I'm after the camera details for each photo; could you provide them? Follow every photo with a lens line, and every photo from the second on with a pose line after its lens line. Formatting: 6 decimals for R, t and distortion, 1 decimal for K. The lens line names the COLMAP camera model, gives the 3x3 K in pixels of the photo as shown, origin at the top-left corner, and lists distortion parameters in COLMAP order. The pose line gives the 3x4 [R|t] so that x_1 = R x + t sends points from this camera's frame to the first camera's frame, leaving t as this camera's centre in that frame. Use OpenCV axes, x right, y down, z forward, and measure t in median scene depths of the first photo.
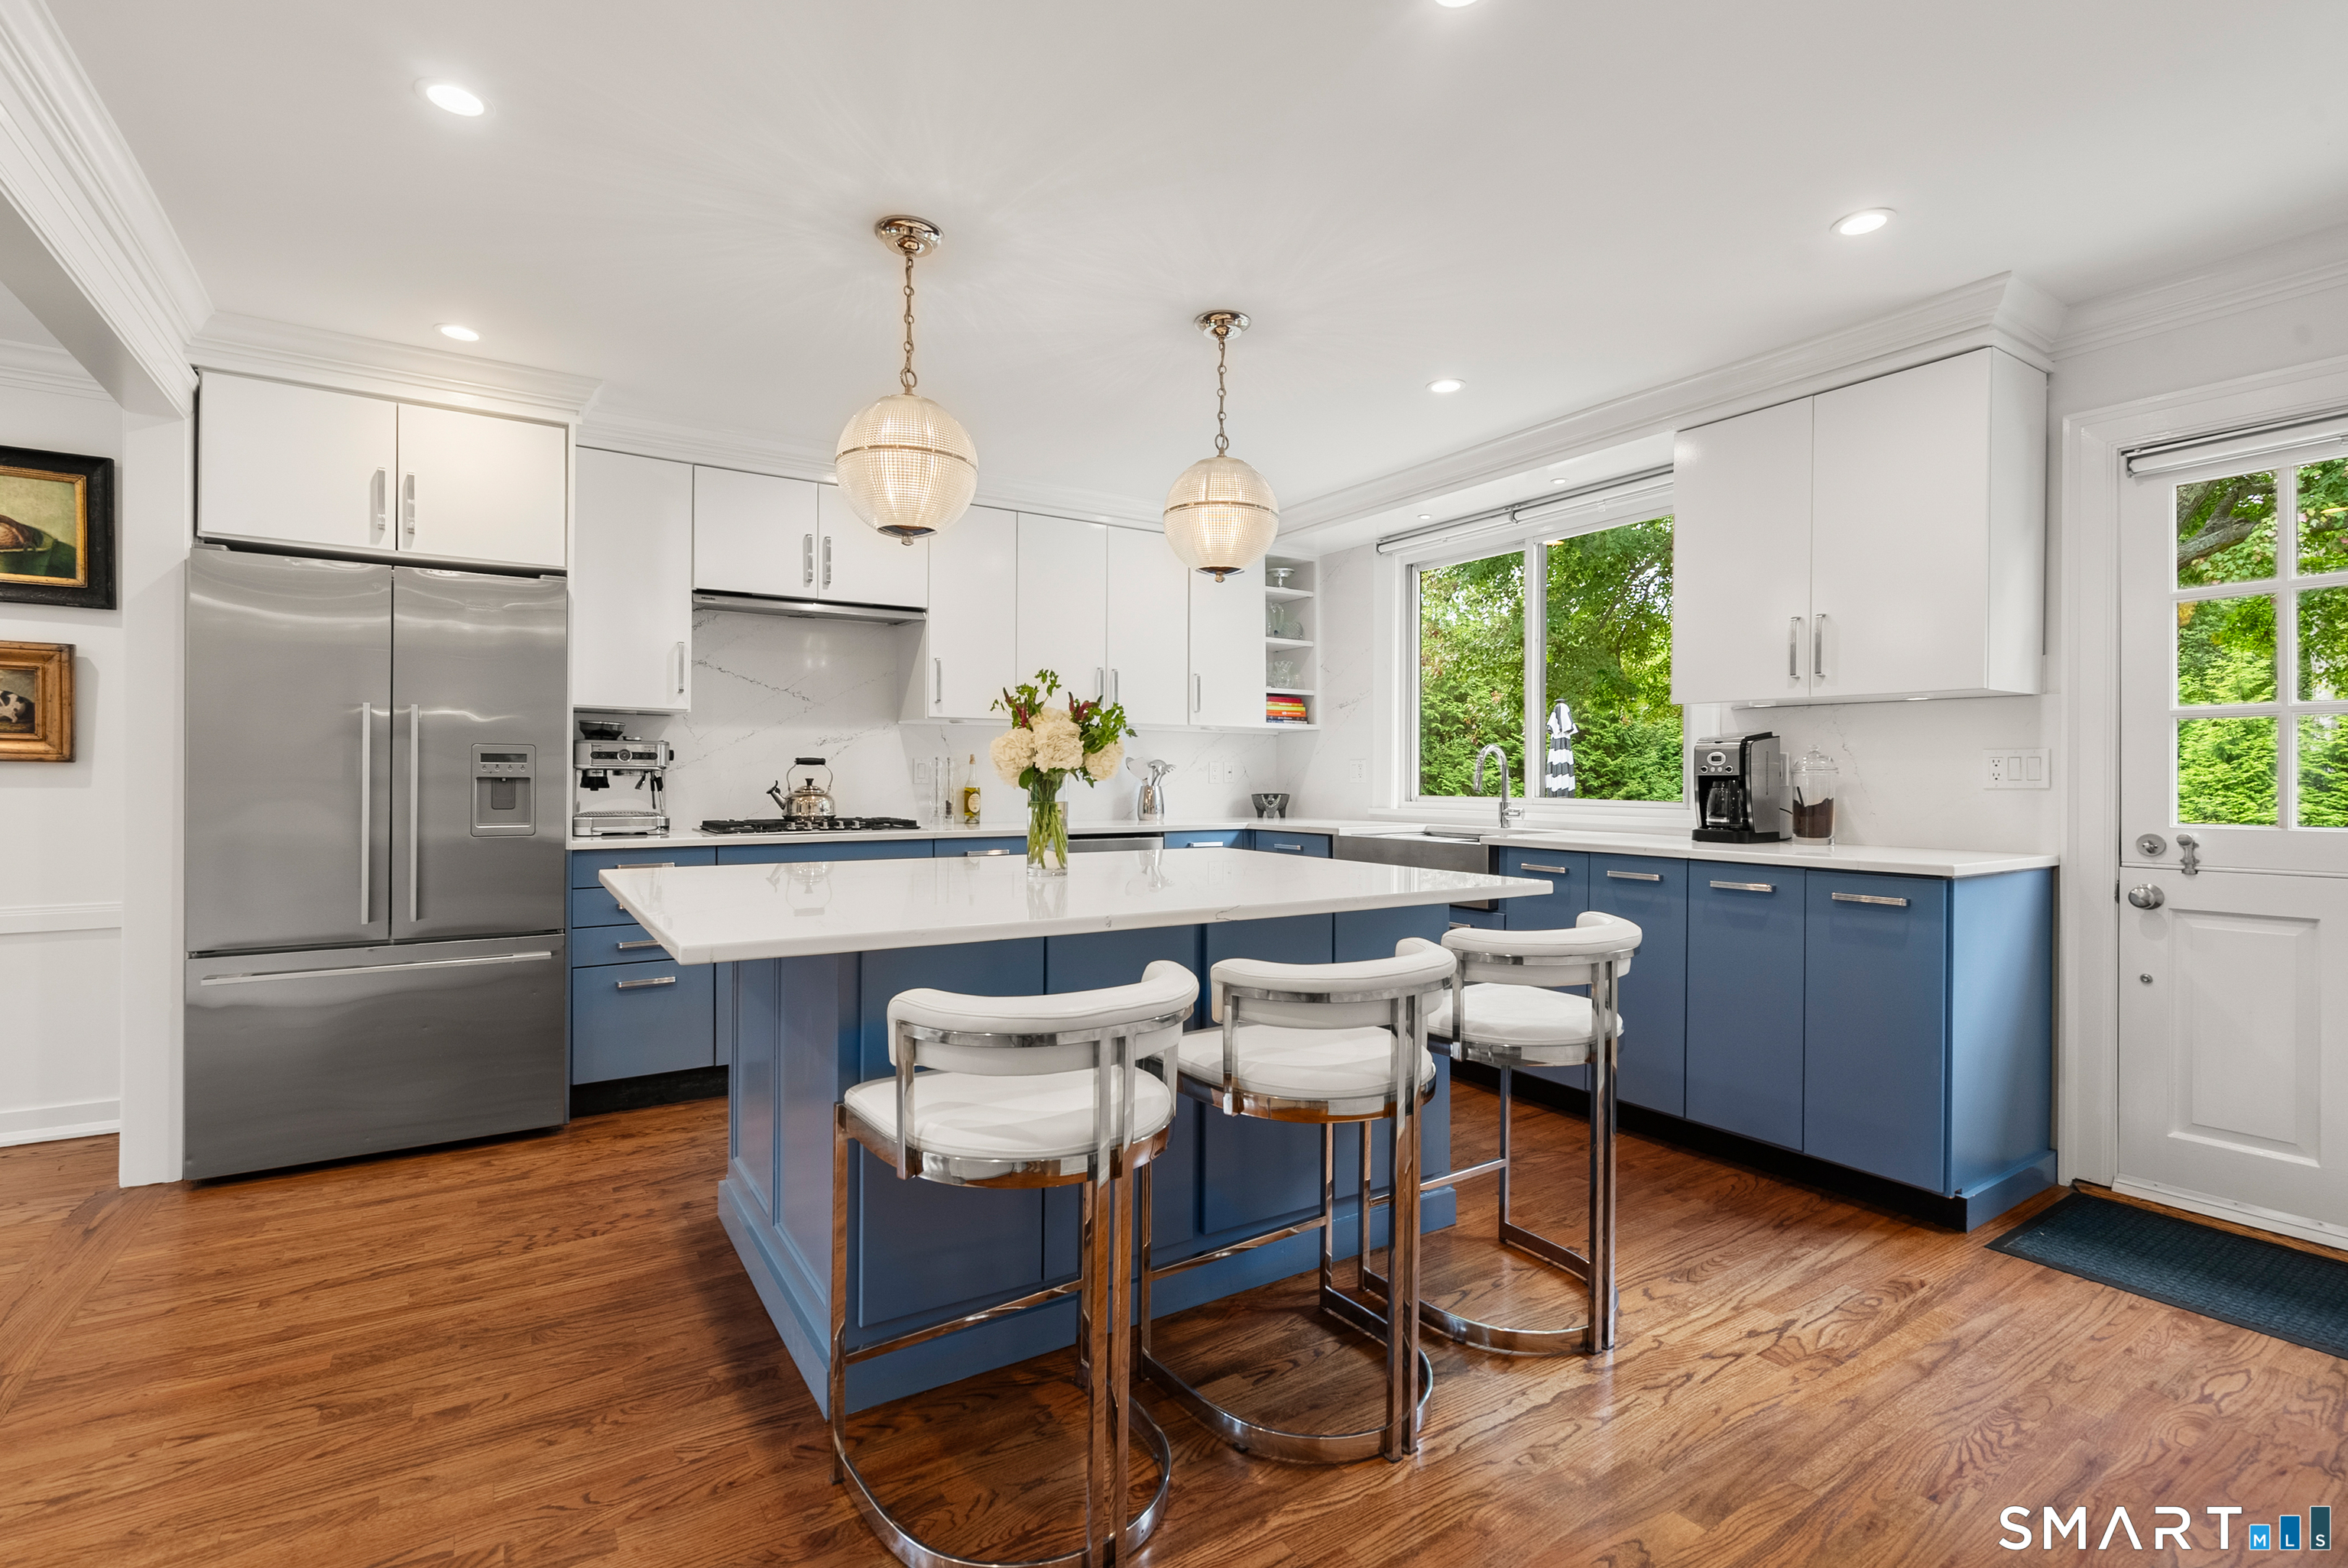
lens RADIAL K [[1088.5, 0, 1178.4], [0, 1088.5, 771.0], [0, 0, 1]] dist [-0.009389, 0.005014]
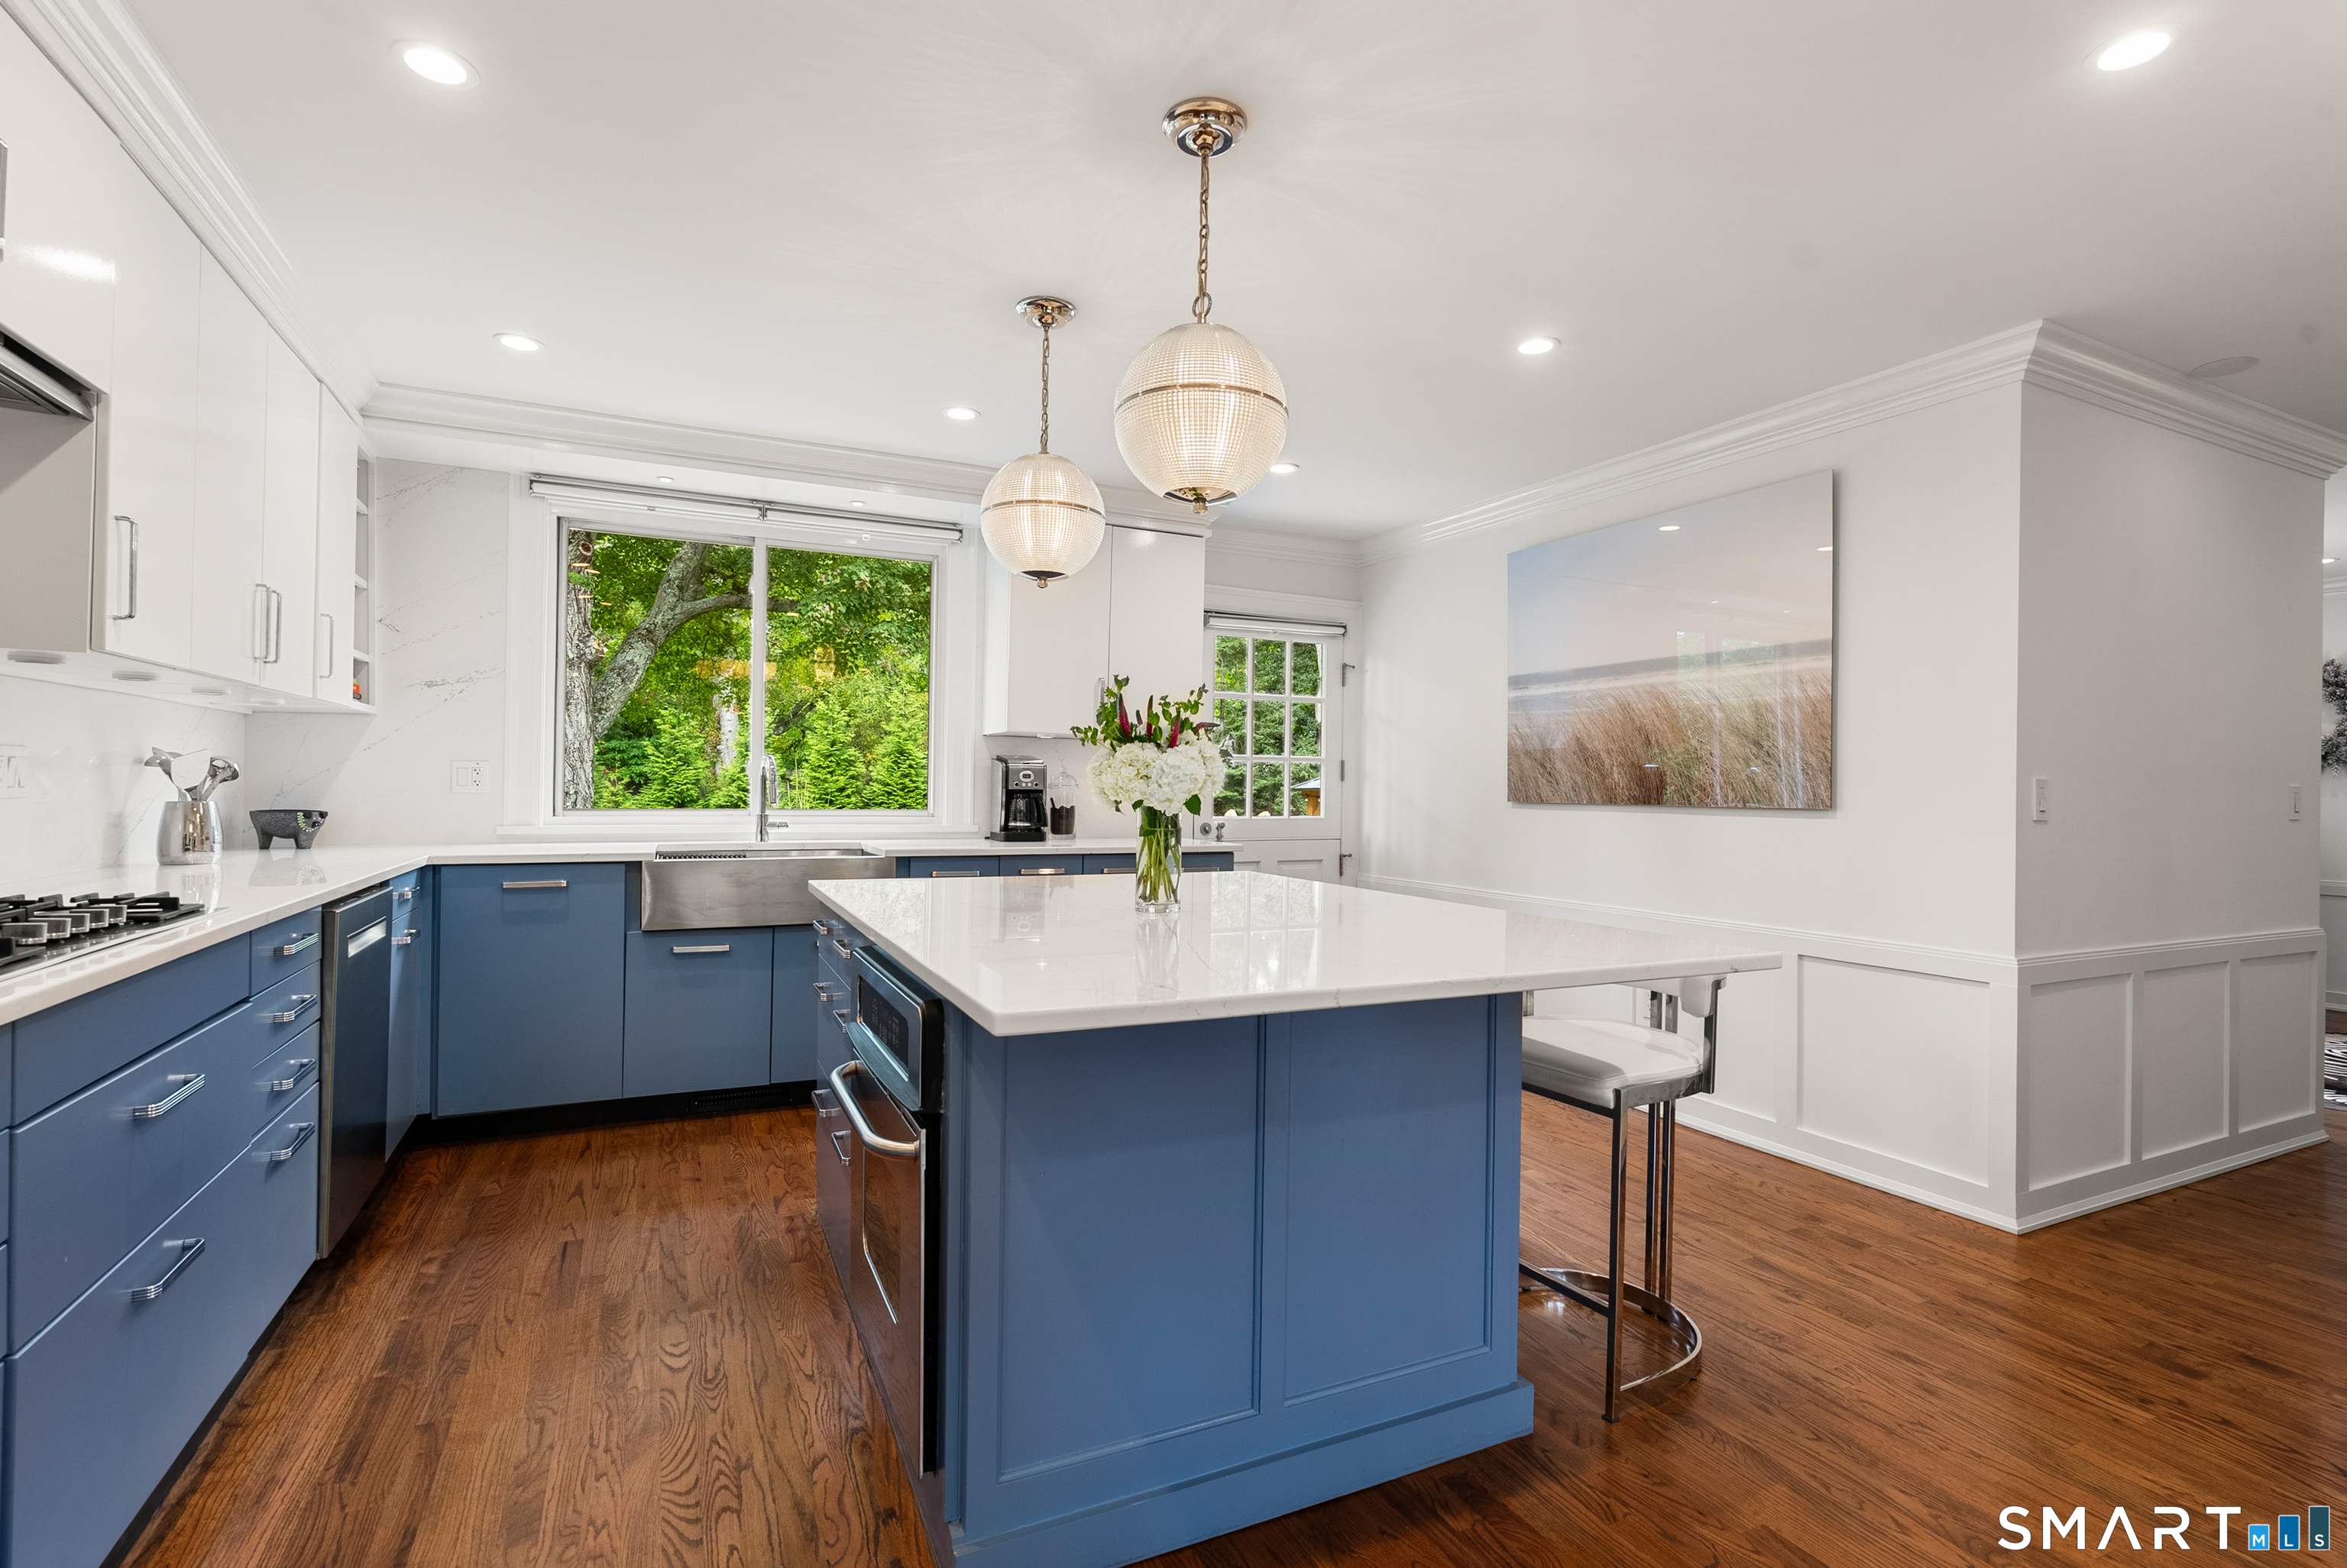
lens RADIAL K [[1088.0, 0, 1187.5], [0, 1088.0, 777.2], [0, 0, 1]] dist [-0.009389, 0.005014]
pose [[0.118048, 0.007673, 0.992978, -0.813604], [-0.018236, 0.999818, -0.005558, -0.007024], [-0.992840, -0.017451, 0.118166, 0.711070]]
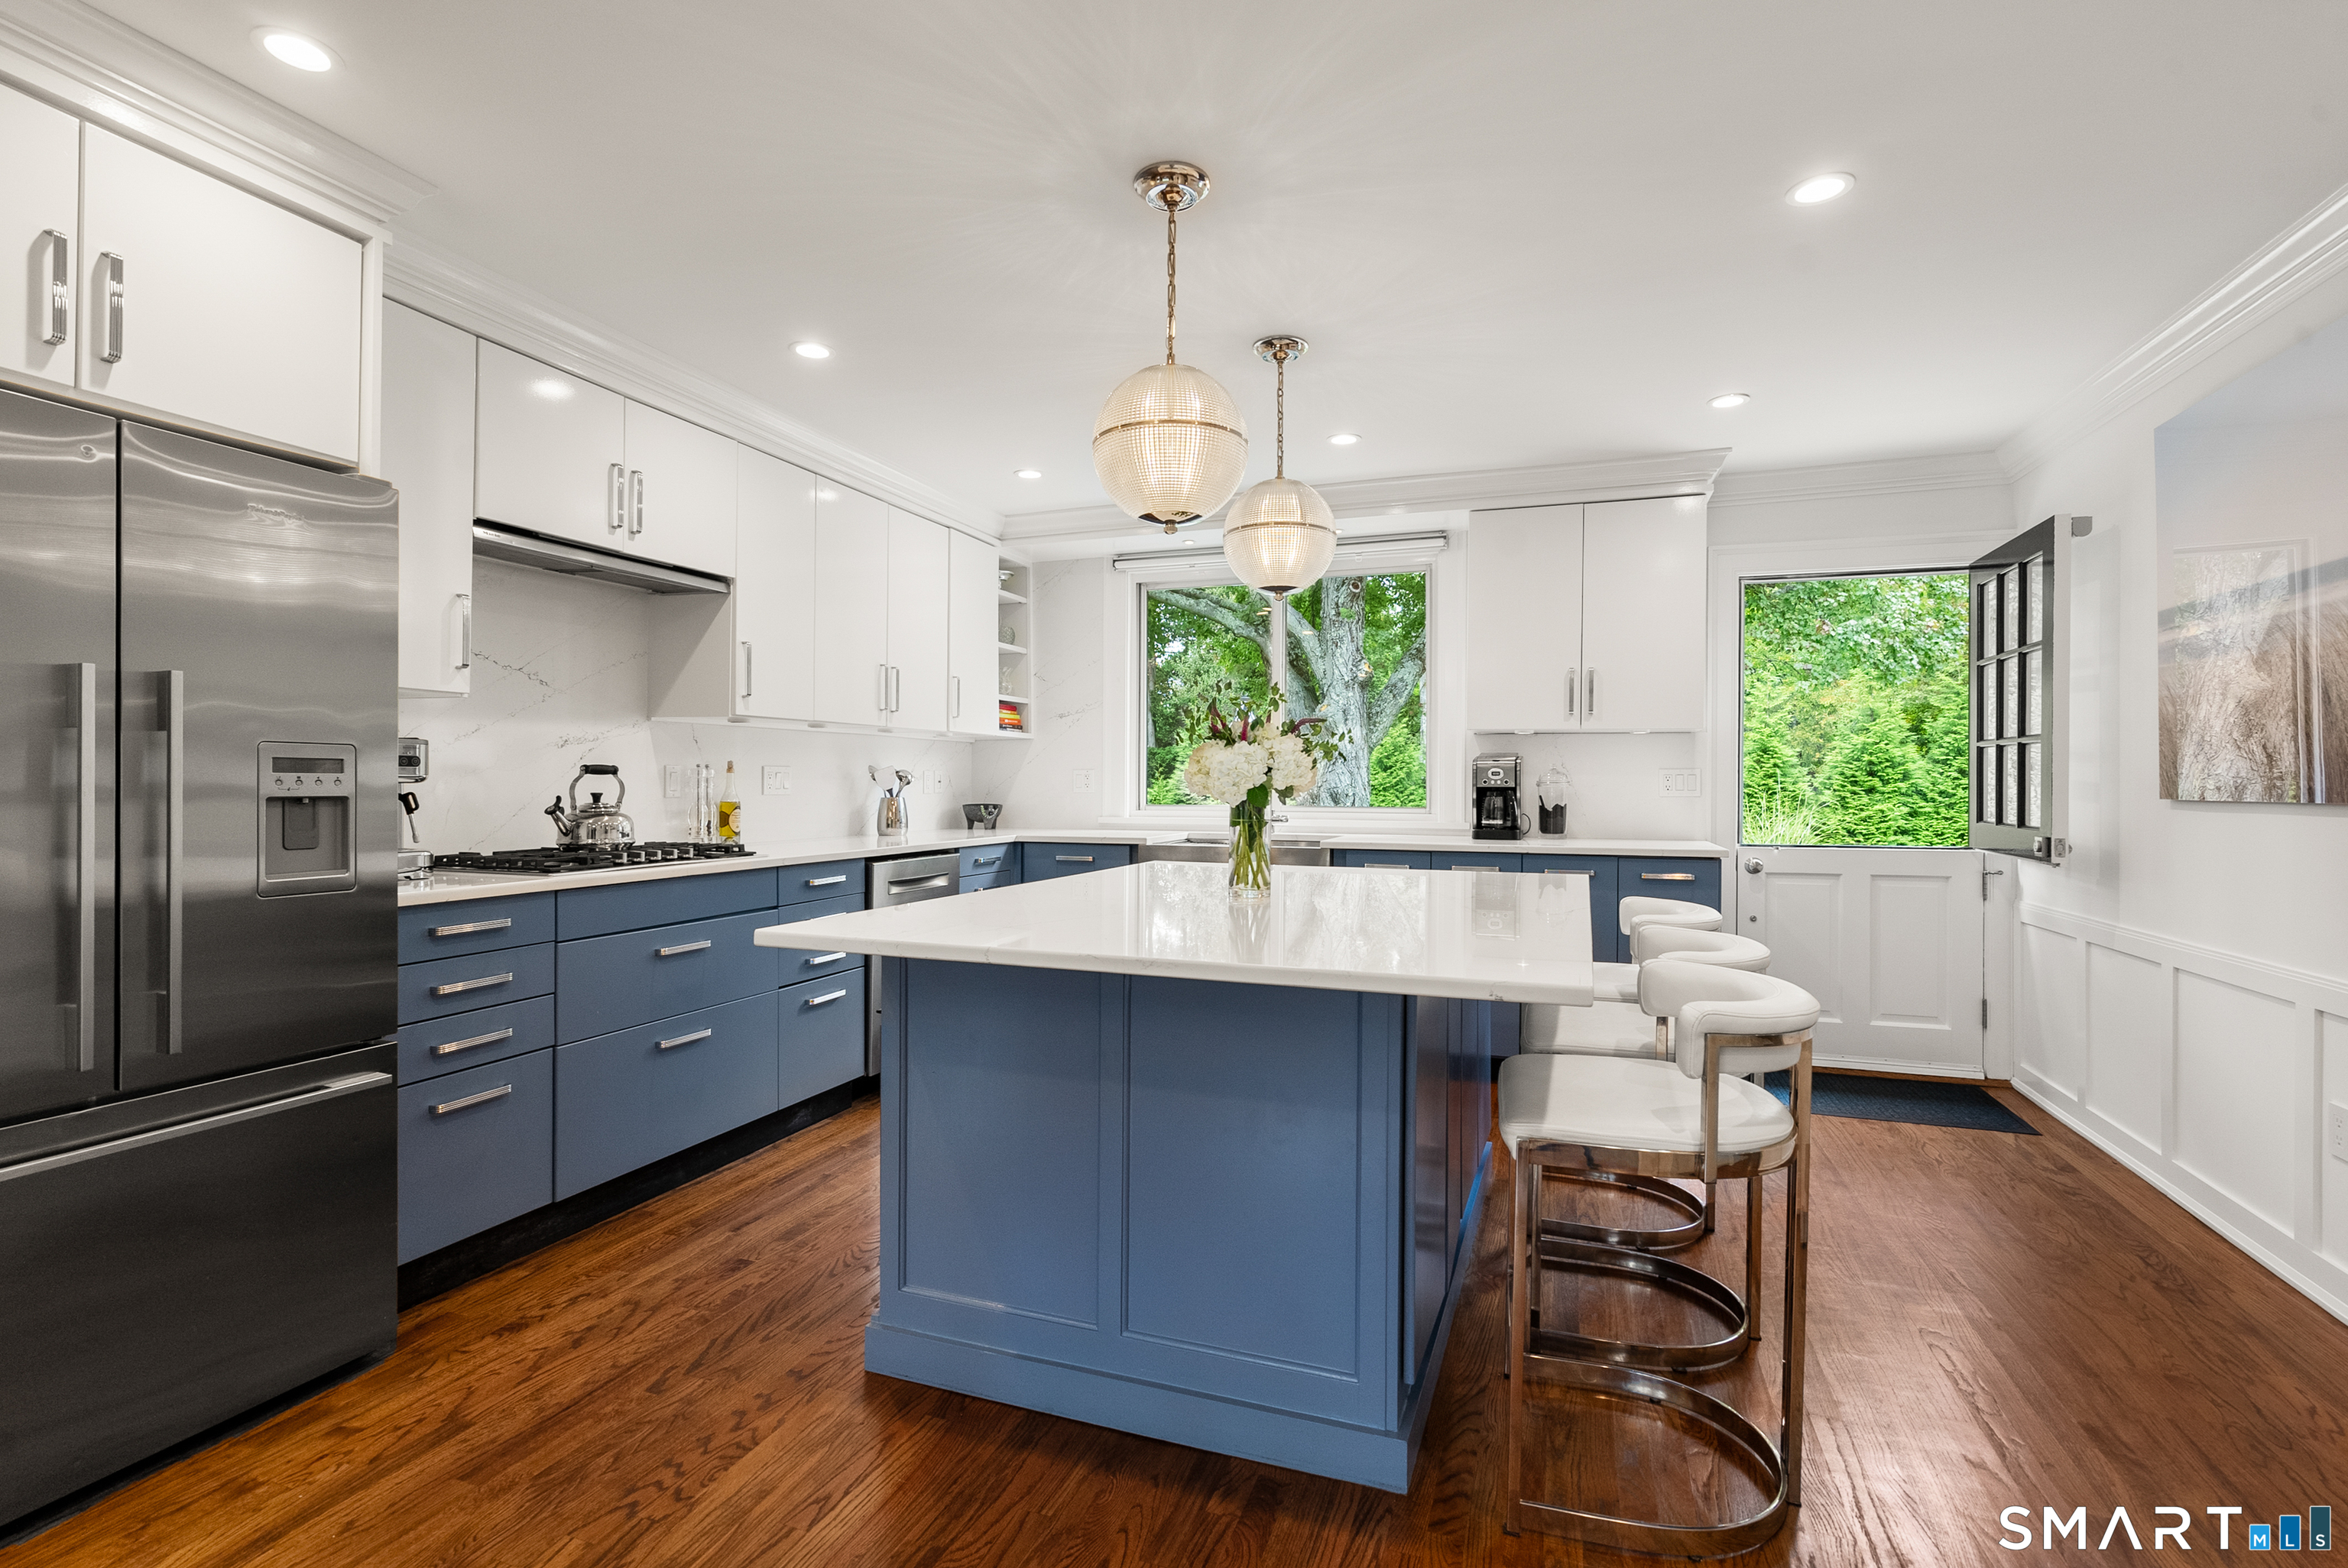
lens RADIAL K [[1088.5, 0, 1179.9], [0, 1088.5, 777.9], [0, 0, 1]] dist [-0.009389, 0.005014]
pose [[0.798629, 0.002148, 0.601819, -0.607291], [-0.003764, 0.999992, 0.001426, -0.007408], [-0.601811, -0.003404, 0.798631, 0.223470]]
